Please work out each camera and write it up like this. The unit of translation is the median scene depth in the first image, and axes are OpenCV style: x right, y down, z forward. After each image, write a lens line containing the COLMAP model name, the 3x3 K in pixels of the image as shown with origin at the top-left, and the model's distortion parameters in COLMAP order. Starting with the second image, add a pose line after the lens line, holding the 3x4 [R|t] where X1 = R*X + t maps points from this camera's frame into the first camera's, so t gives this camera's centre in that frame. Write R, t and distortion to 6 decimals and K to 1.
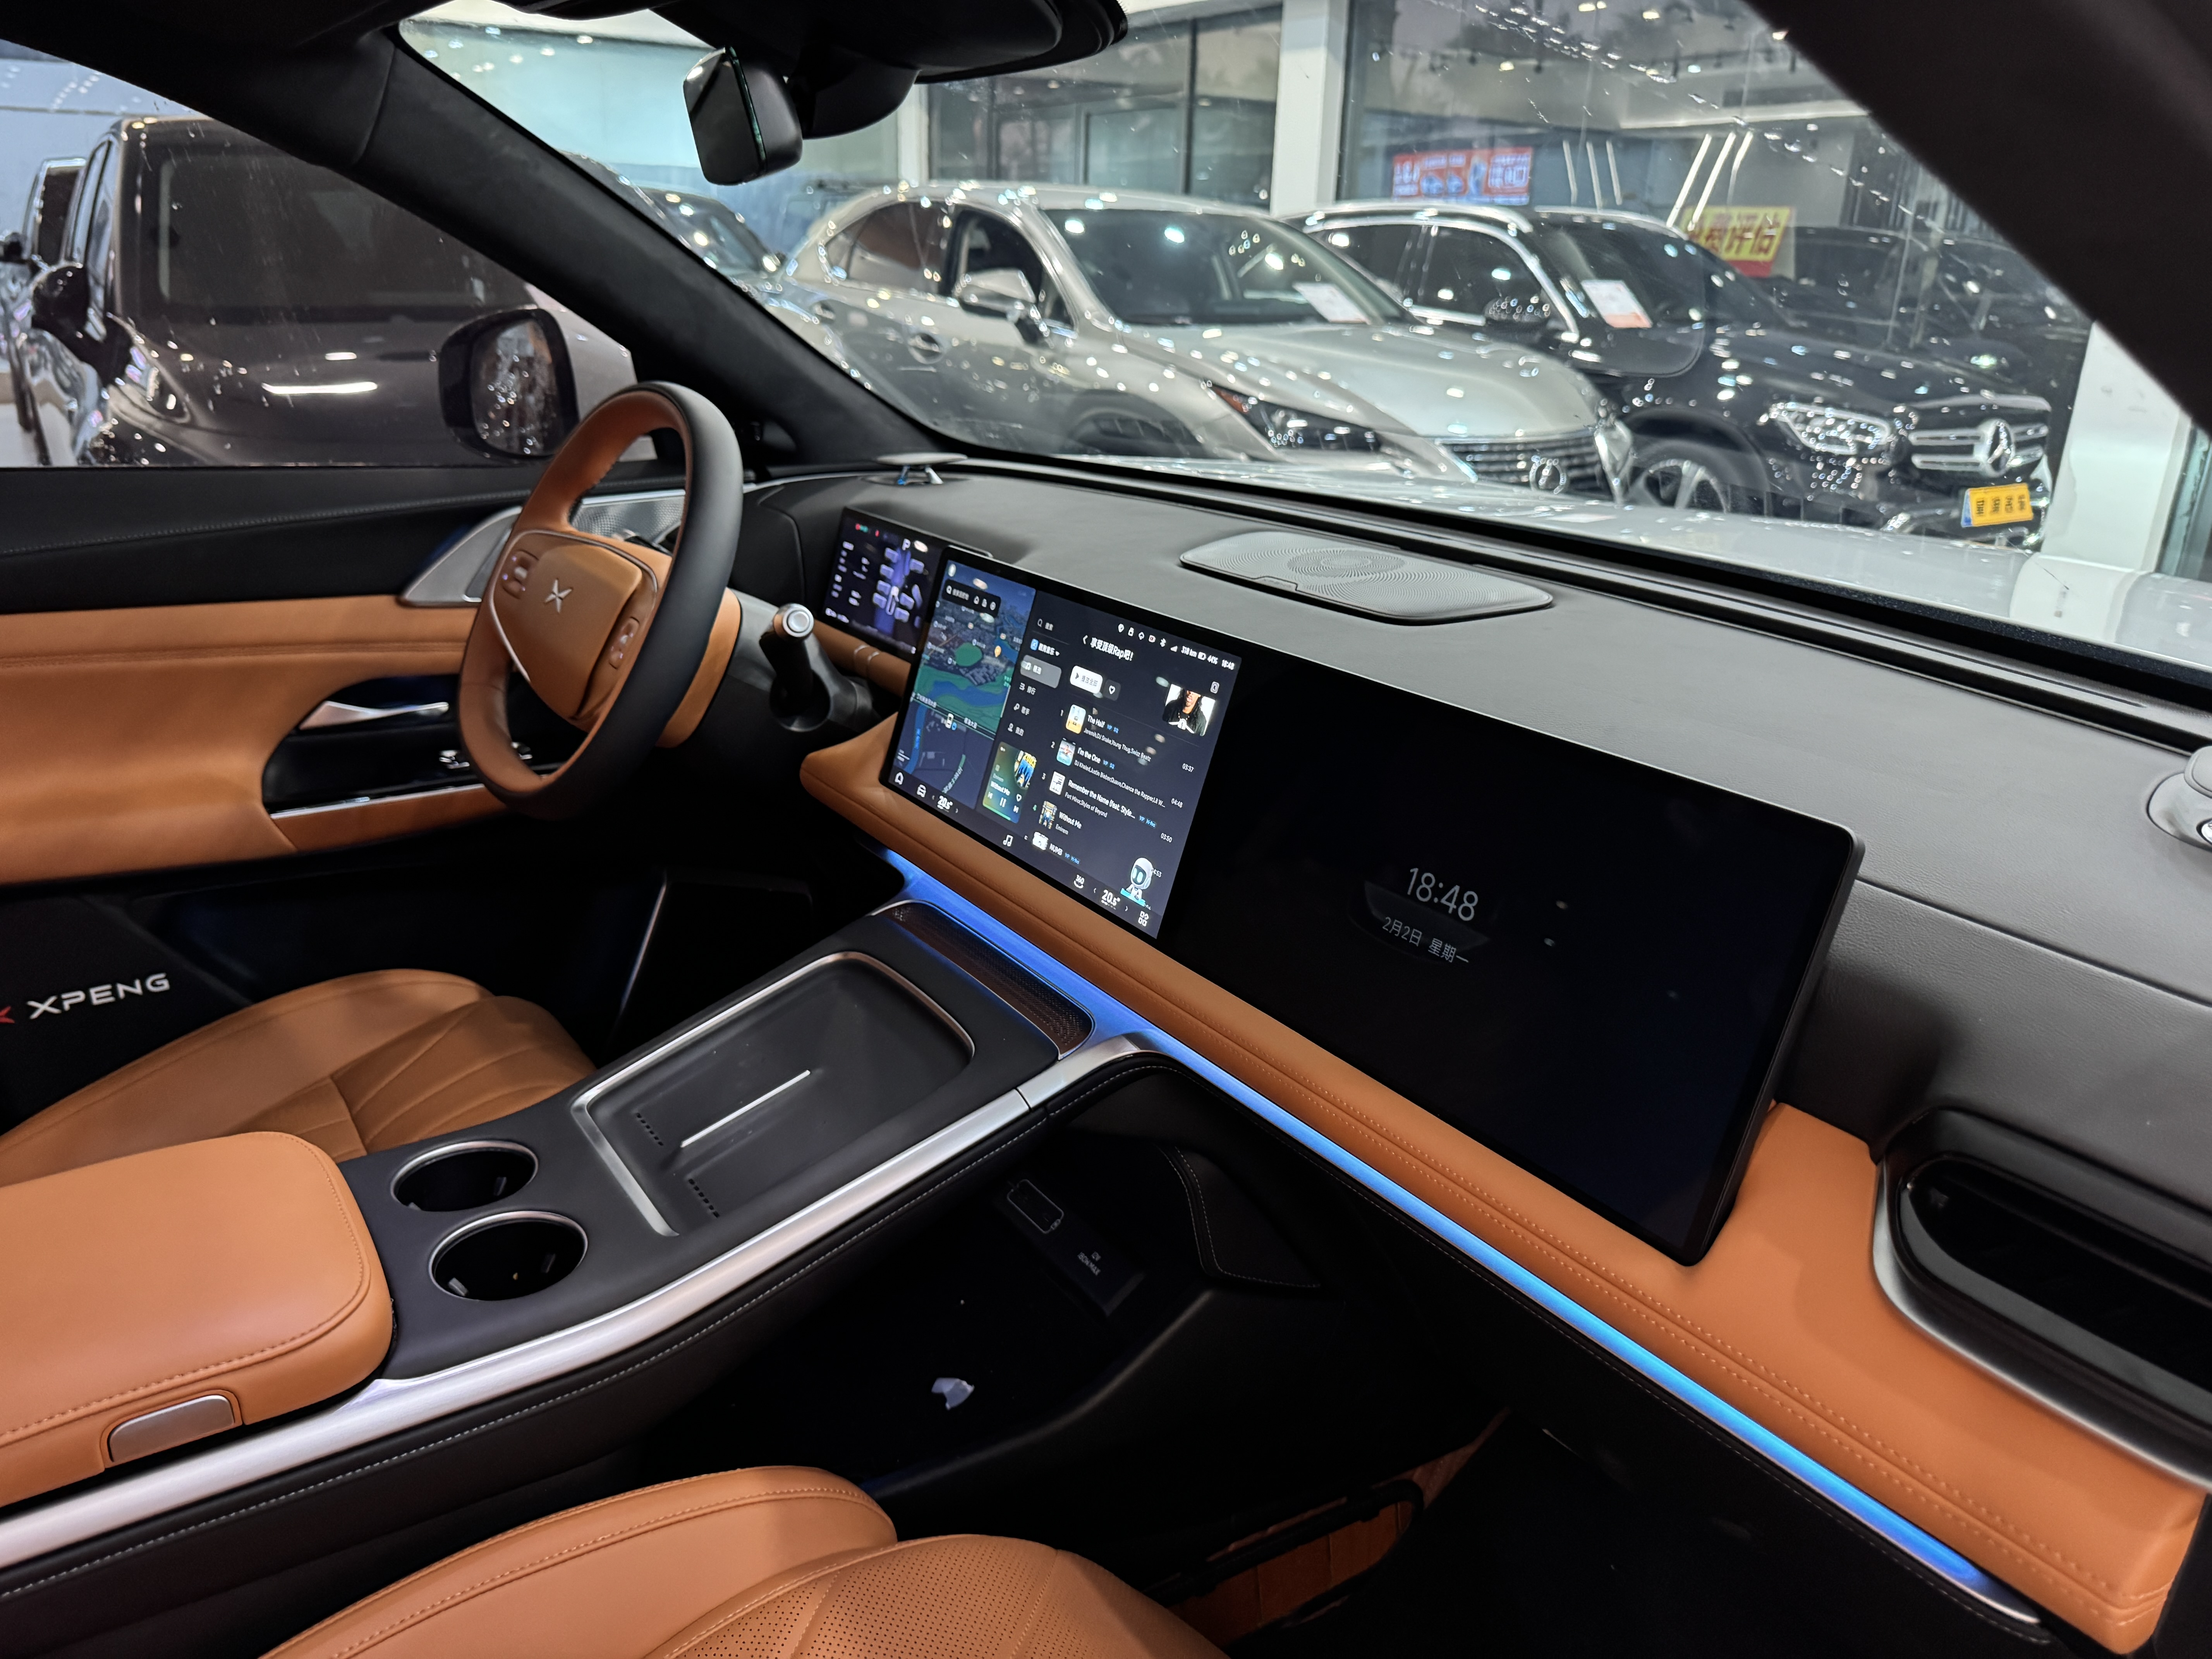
lens RADIAL K [[1577.4, 0, 1109.9], [0, 1577.4, 832.3], [0, 0, 1]] dist [0.047330, -0.077990]
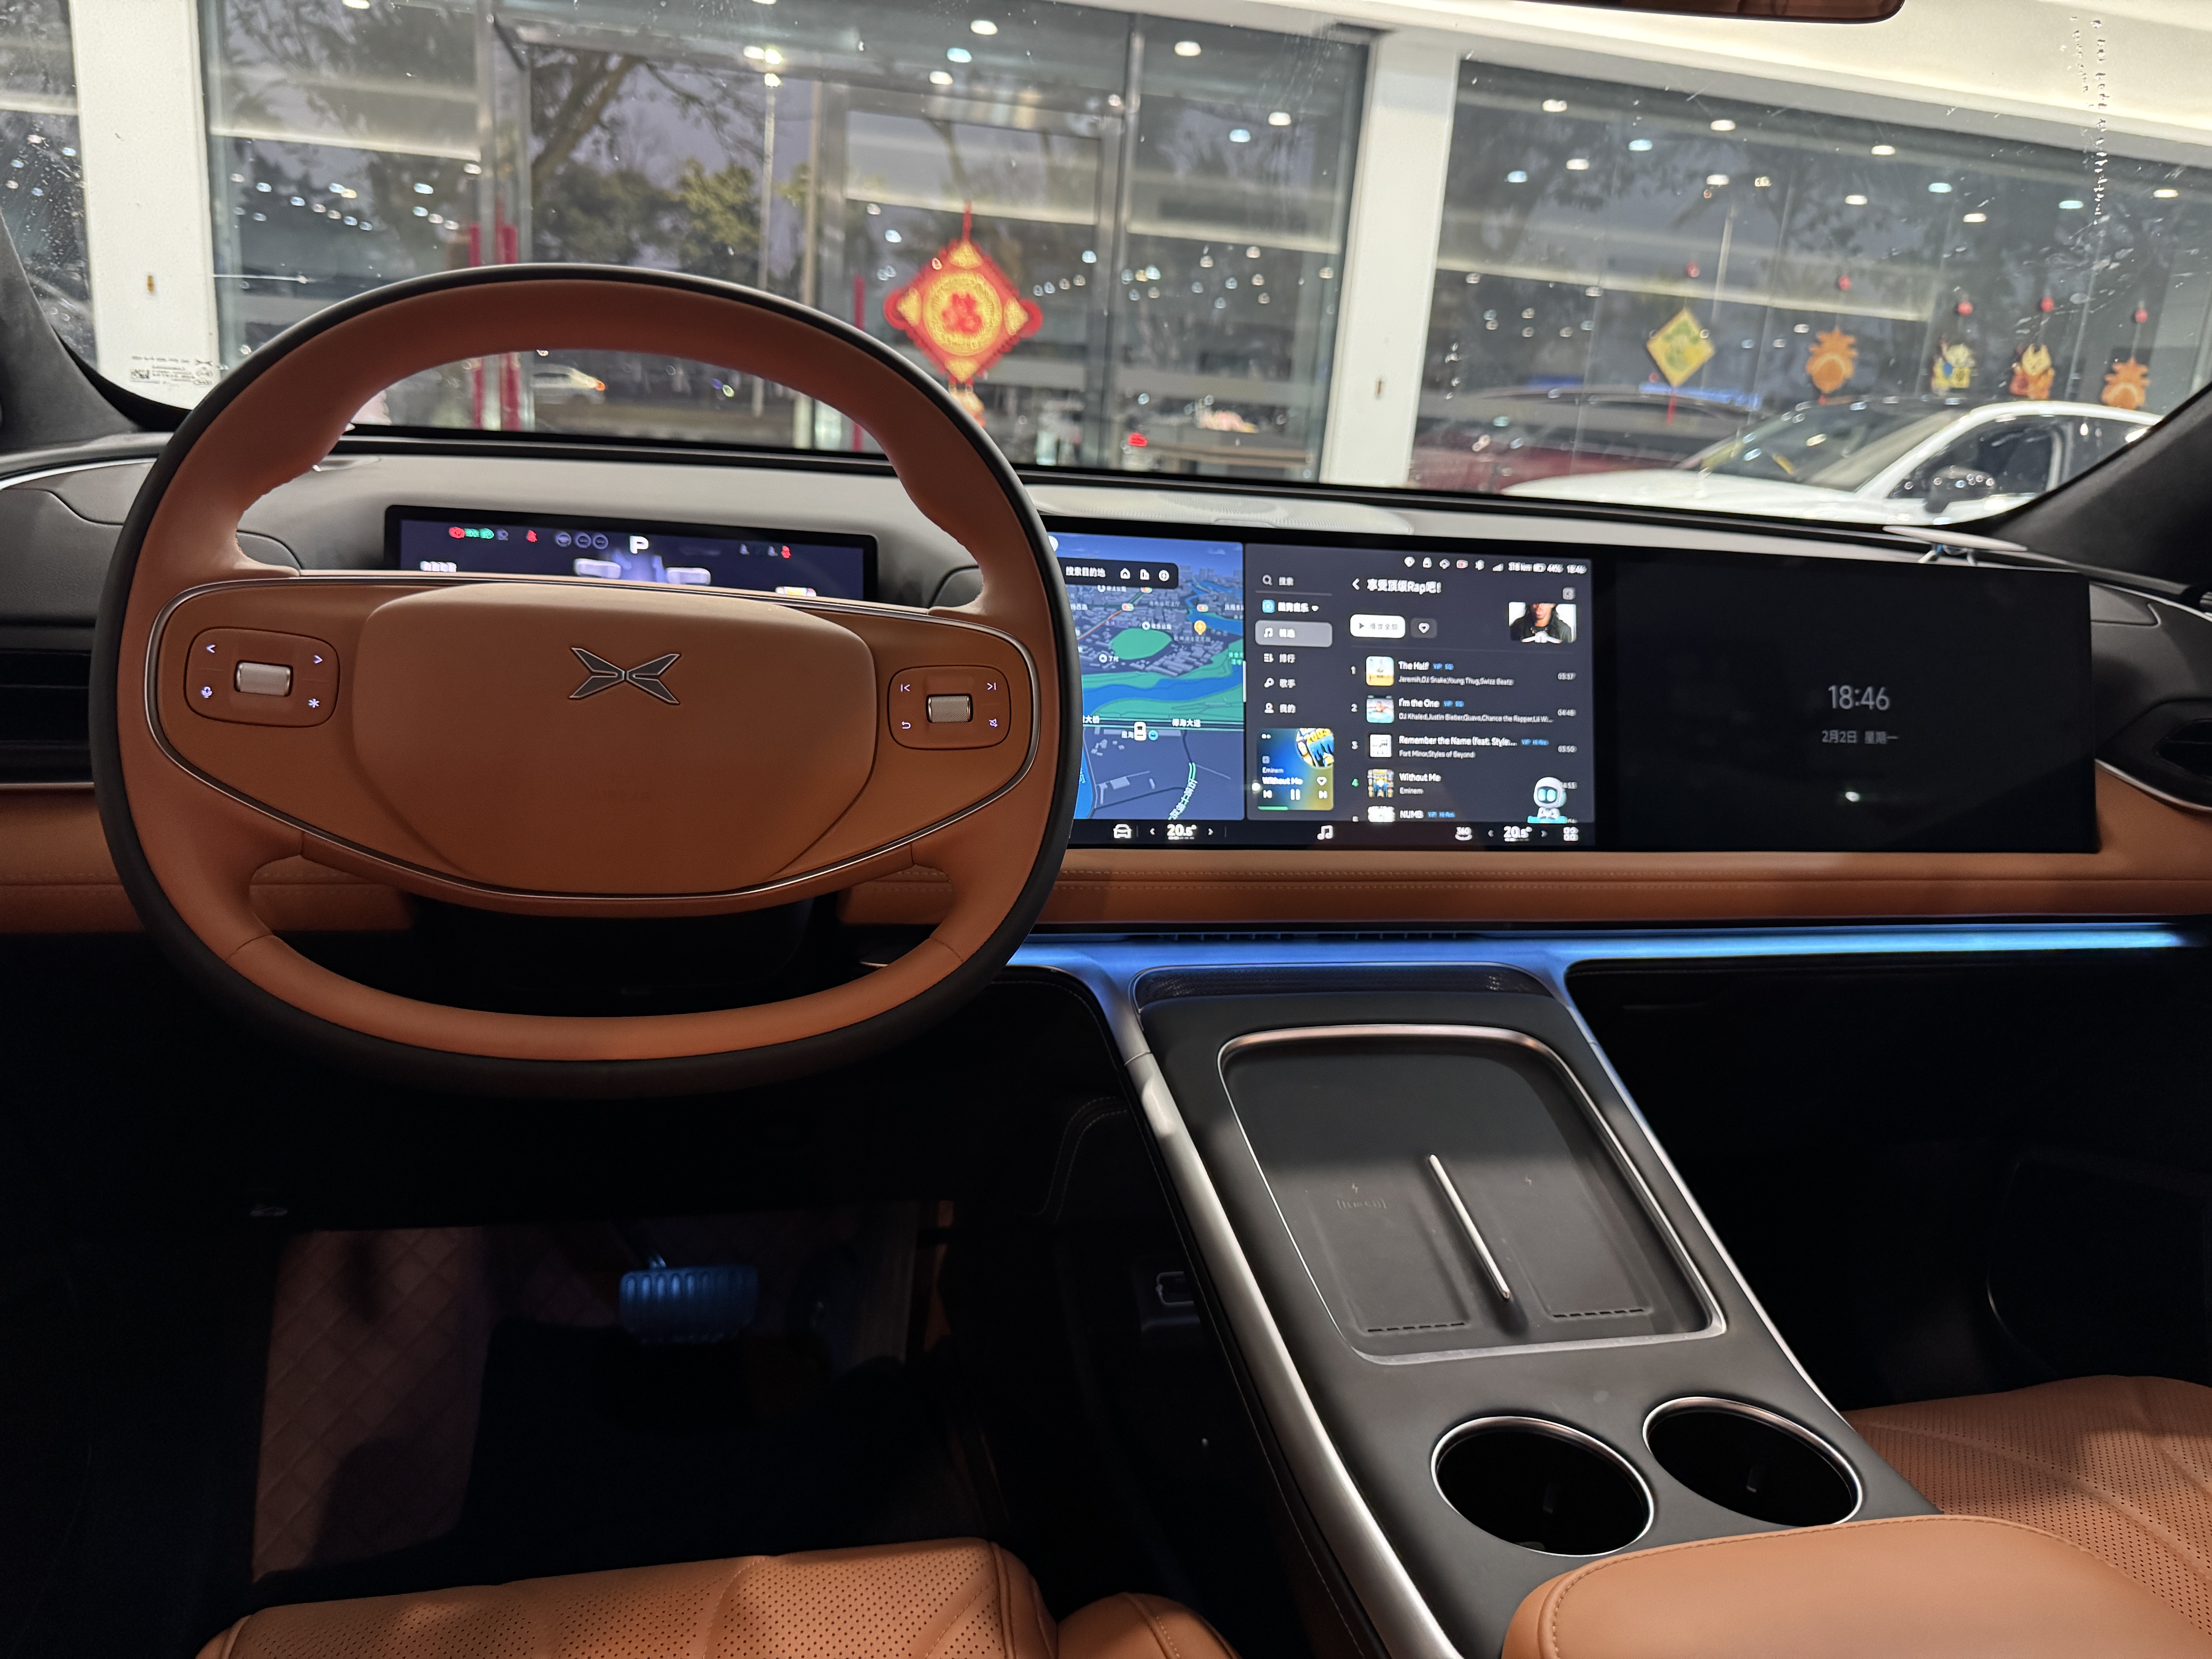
lens RADIAL K [[1577.4, 0, 1099.7], [0, 1577.4, 823.5], [0, 0, 1]] dist [0.047330, -0.077990]
pose [[0.350822, -0.242976, 0.904371, -0.845740], [0.256697, 0.953712, 0.156654, -0.158365], [-0.900572, 0.177191, 0.396954, 0.740763]]
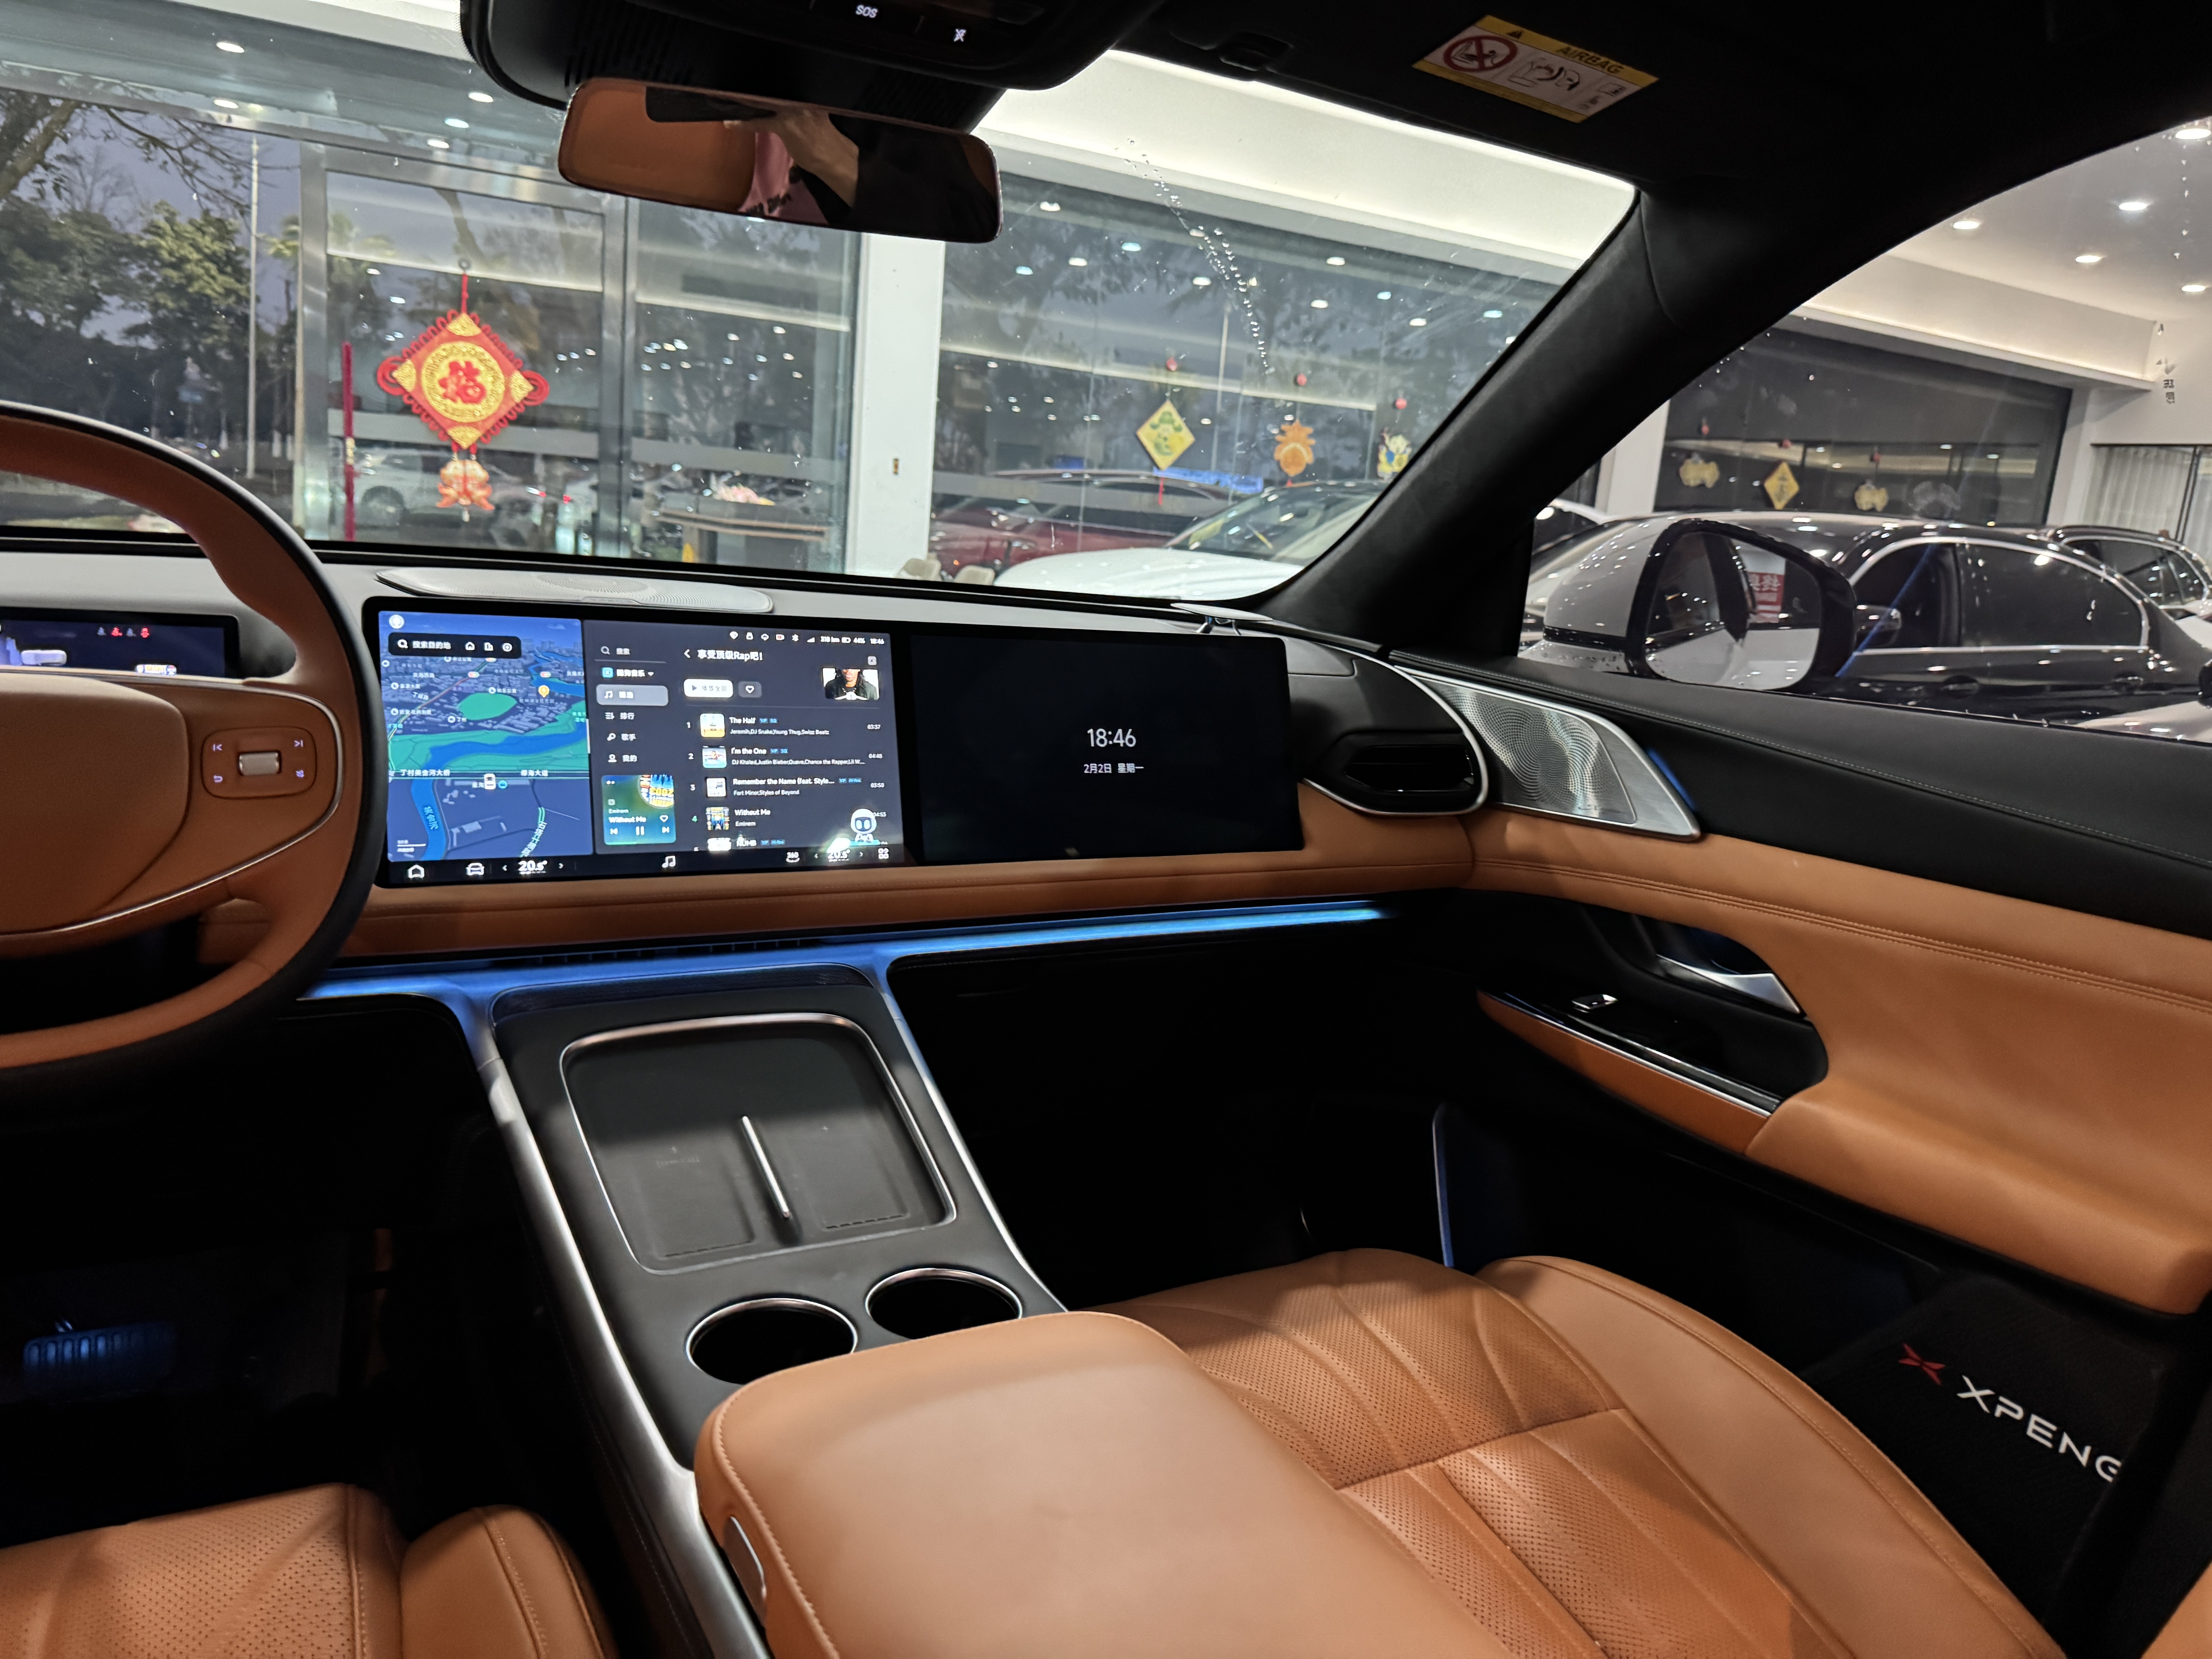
lens RADIAL K [[1577.4, 0, 1099.4], [0, 1577.4, 818.9], [0, 0, 1]] dist [0.047330, -0.077990]
pose [[0.083255, -0.211411, 0.973845, -0.981735], [0.259969, 0.948006, 0.183576, -0.129650], [-0.962021, 0.237886, 0.133886, 0.570032]]
